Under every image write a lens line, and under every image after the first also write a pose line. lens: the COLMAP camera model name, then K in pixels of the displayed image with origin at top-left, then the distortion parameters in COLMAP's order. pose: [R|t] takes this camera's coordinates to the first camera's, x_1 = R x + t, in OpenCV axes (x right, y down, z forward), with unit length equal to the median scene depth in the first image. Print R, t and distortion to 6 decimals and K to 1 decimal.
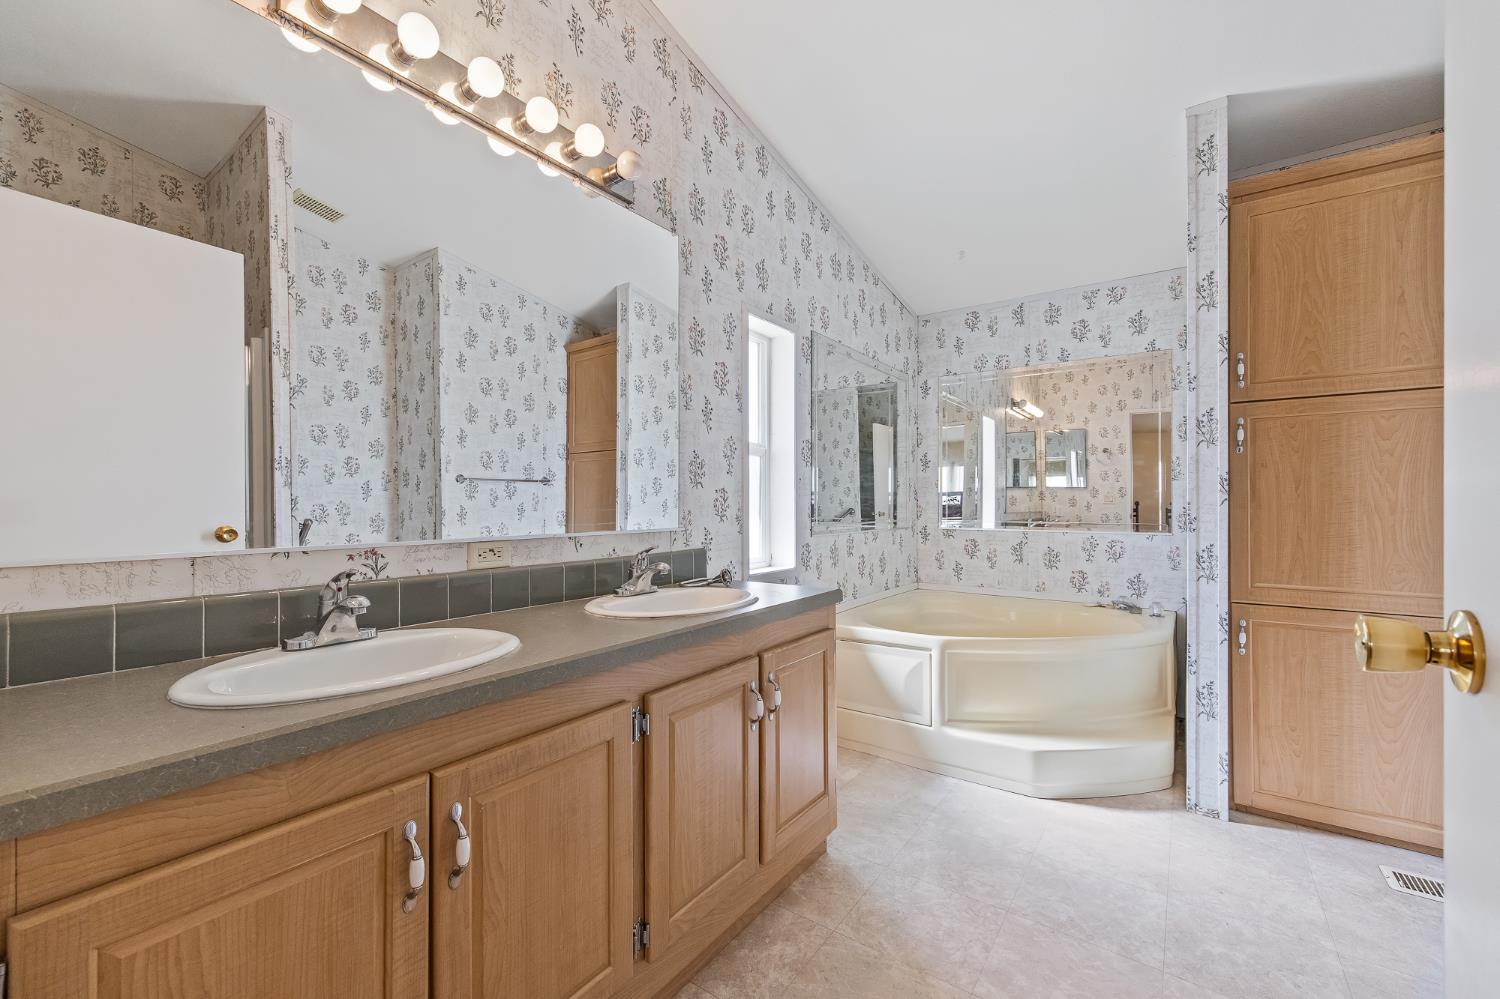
lens RADIAL K [[608.4, 0, 757.6], [0, 608.4, 504.8], [0, 0, 1]] dist [0.000982, -0.000033]
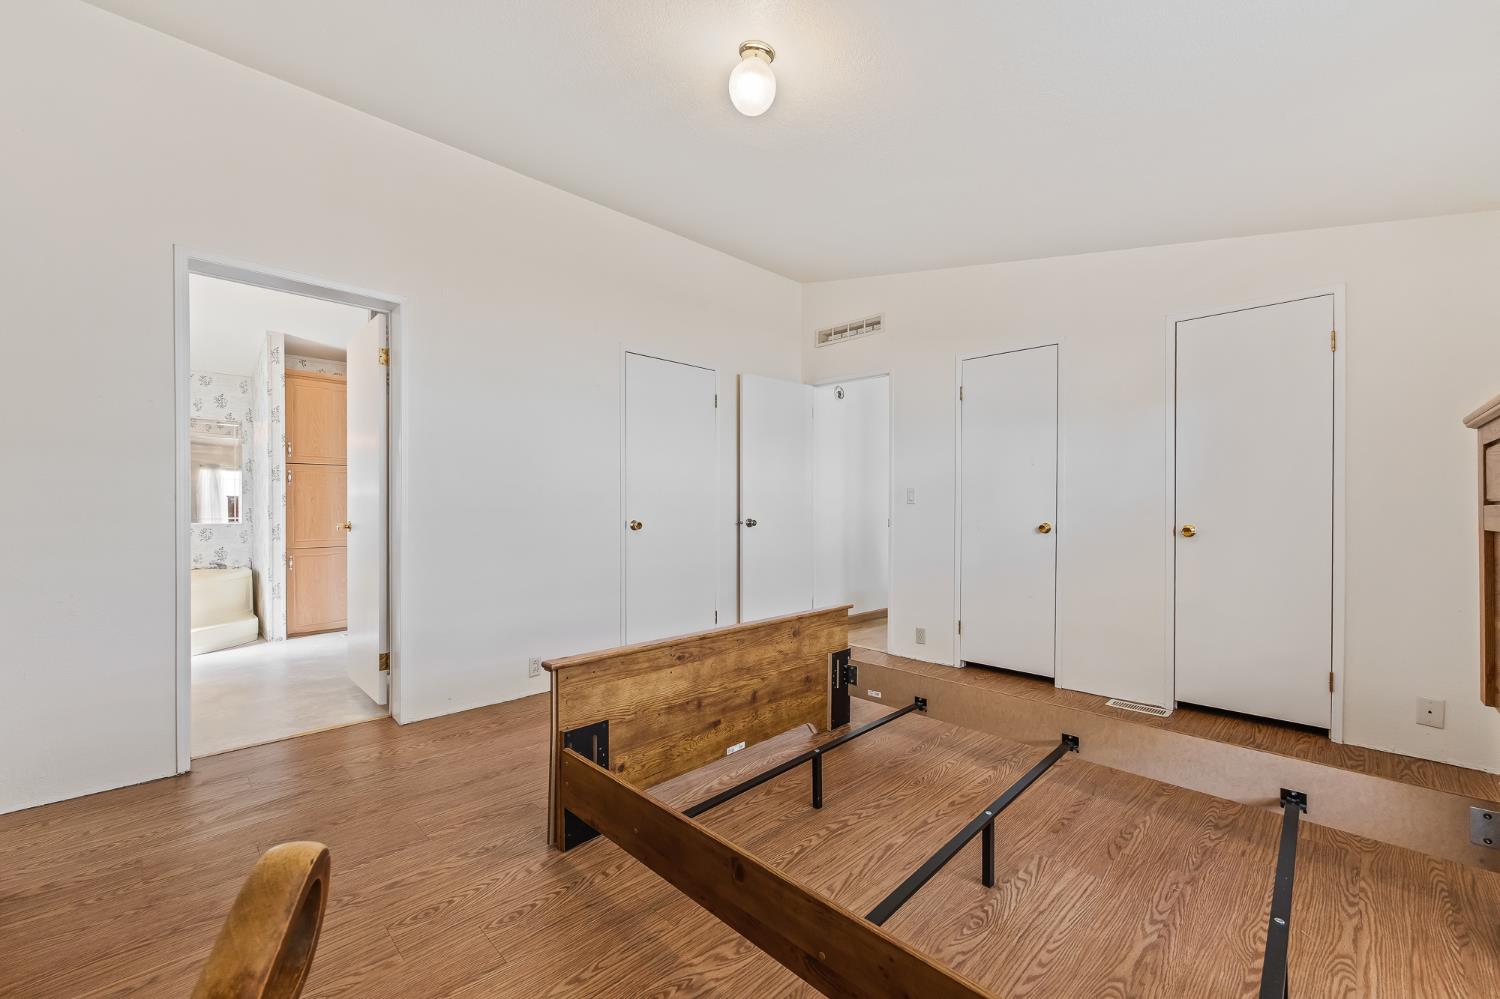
lens RADIAL K [[608.4, 0, 756.6], [0, 608.4, 507.2], [0, 0, 1]] dist [0.000982, -0.000033]
pose [[0.175267, -0.002874, 0.984517, -1.213411], [0.002225, 0.999994, 0.002523, -0.000527], [-0.984518, 0.001749, 0.175272, -1.194781]]
